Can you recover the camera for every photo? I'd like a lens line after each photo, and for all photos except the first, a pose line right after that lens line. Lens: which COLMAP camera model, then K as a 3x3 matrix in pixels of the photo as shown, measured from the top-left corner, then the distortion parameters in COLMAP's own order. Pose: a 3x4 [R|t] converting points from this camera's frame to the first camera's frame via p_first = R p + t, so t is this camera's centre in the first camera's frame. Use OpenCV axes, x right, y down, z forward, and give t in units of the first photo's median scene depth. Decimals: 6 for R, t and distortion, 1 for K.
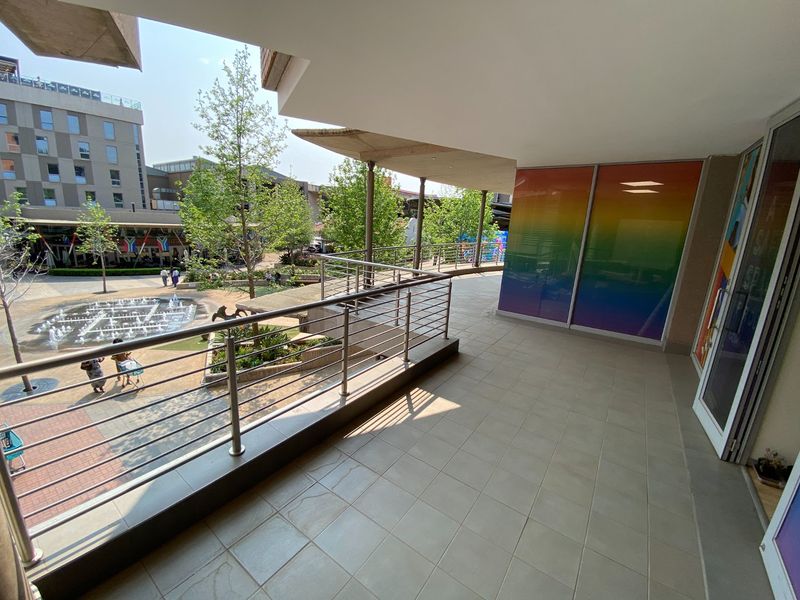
lens RADIAL K [[329.4, 0, 400.7], [0, 329.4, 298.9], [0, 0, 1]] dist [-0.001835, -0.000511]
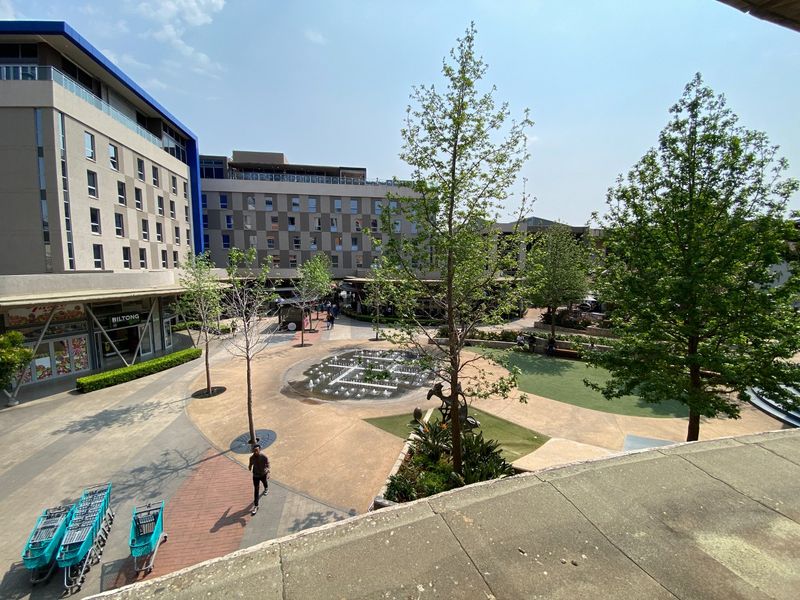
lens RADIAL K [[329.4, 0, 400.8], [0, 329.4, 301.0], [0, 0, 1]] dist [-0.001835, -0.000511]
pose [[0.707138, 0.026386, -0.706583, -0.054338], [-0.132467, 0.986554, -0.095730, -0.074751], [0.694556, 0.161293, 0.701125, 0.326868]]
